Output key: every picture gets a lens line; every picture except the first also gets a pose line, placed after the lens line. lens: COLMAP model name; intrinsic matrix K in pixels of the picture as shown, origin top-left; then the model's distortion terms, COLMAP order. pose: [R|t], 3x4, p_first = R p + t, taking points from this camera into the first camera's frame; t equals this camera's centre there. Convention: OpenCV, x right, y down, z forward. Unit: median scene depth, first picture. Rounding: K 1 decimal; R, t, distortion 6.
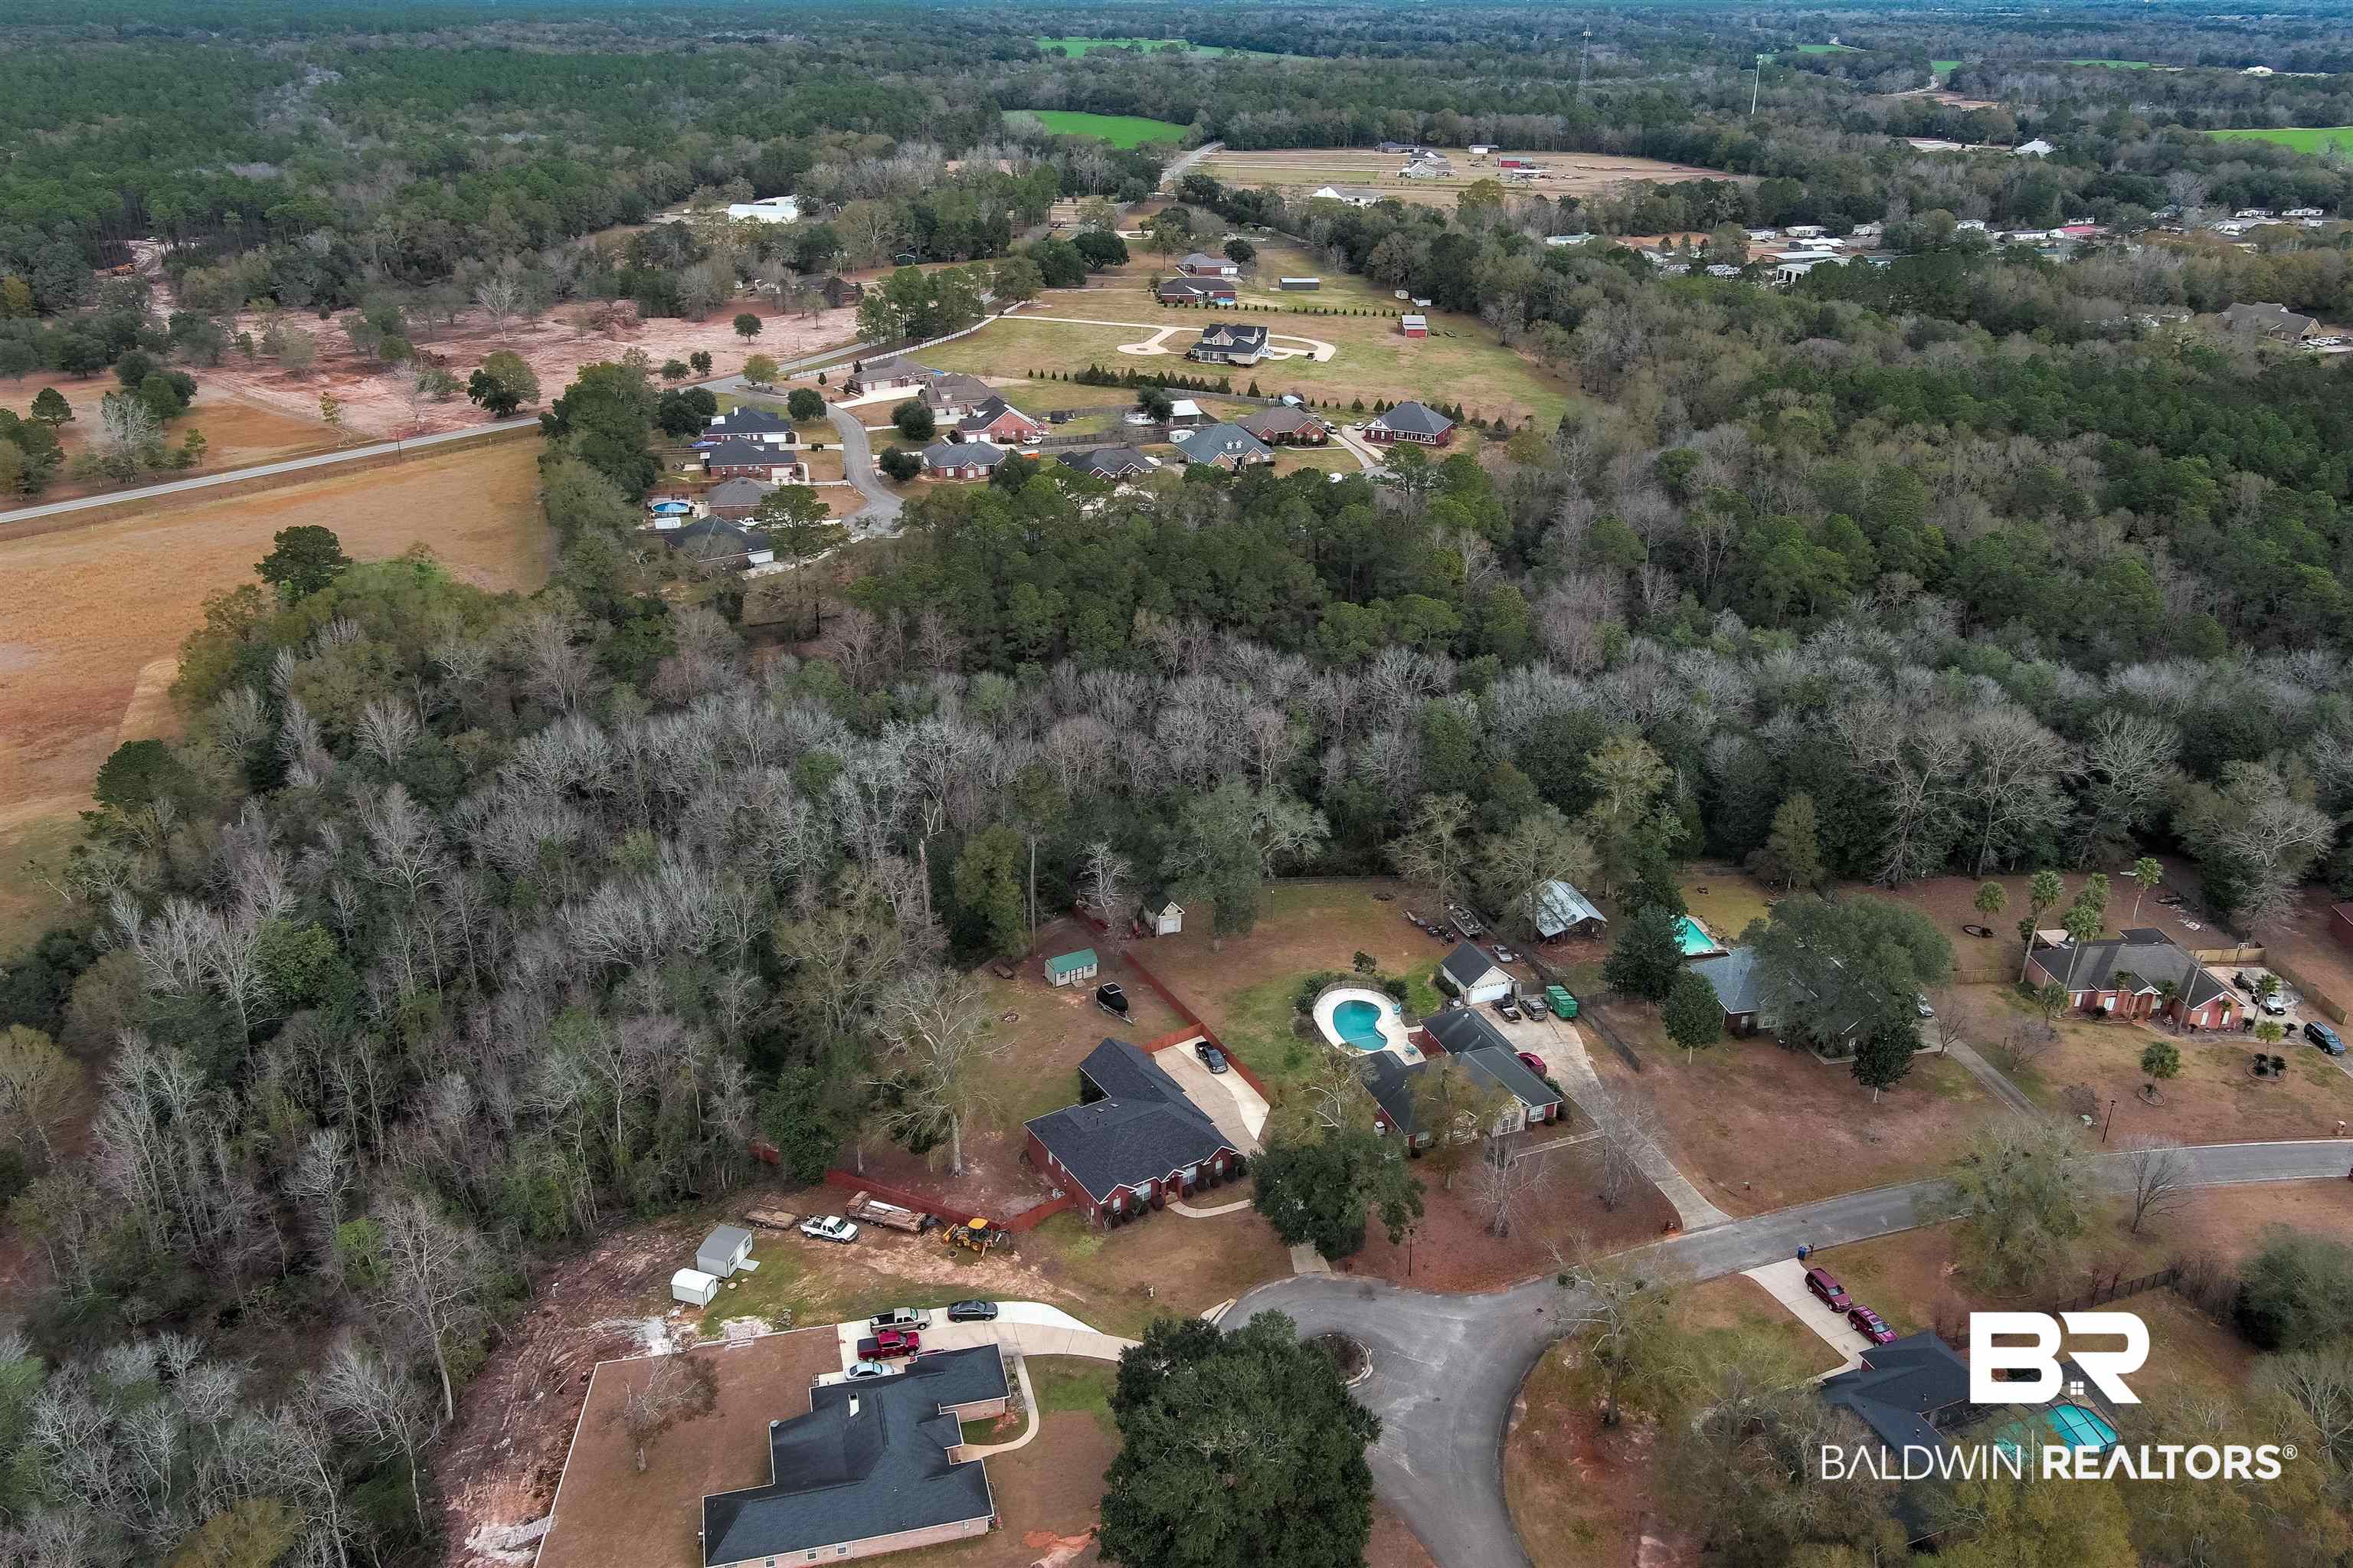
lens RADIAL K [[1827.4, 0, 1176.5], [0, 1827.4, 784.0], [0, 0, 1]] dist [0.008218, -0.006451]
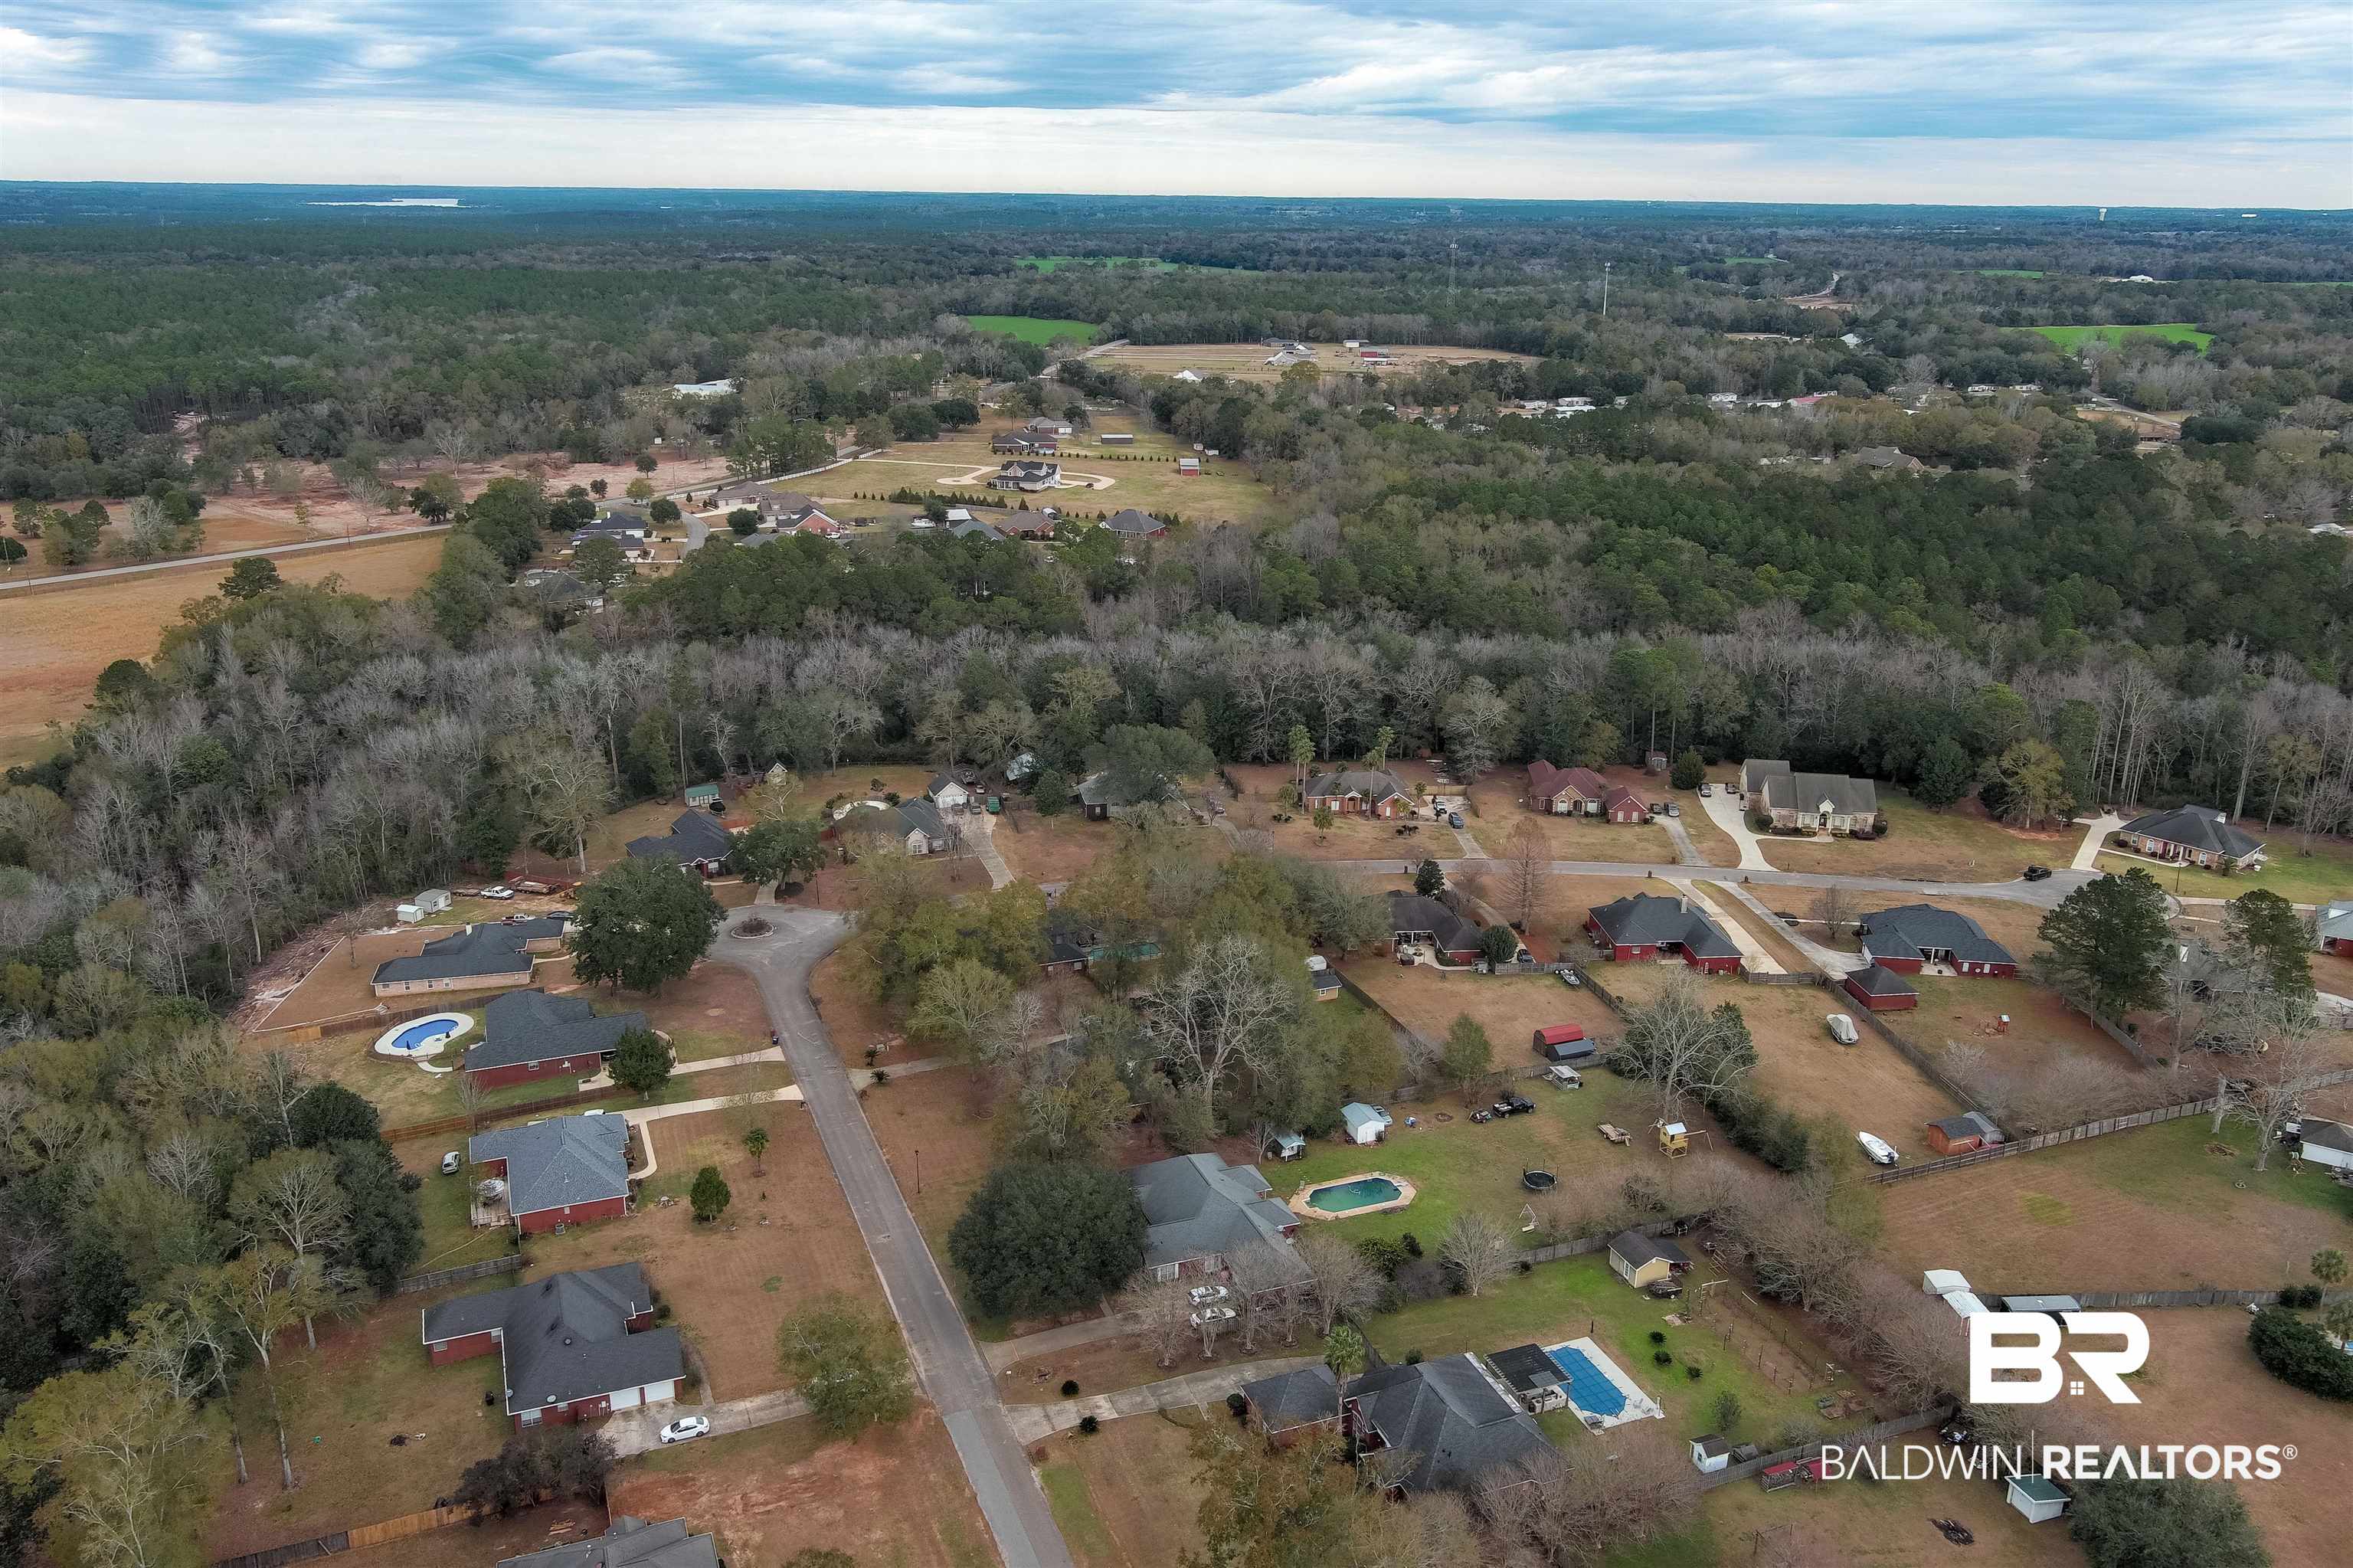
lens RADIAL K [[1827.4, 0, 1176.5], [0, 1827.4, 784.0], [0, 0, 1]] dist [0.008218, -0.006451]
pose [[0.999847, -0.001128, -0.017437, 0.158617], [-0.000768, 0.994114, -0.108338, 0.108955], [0.017457, 0.108335, 0.993961, -0.233793]]
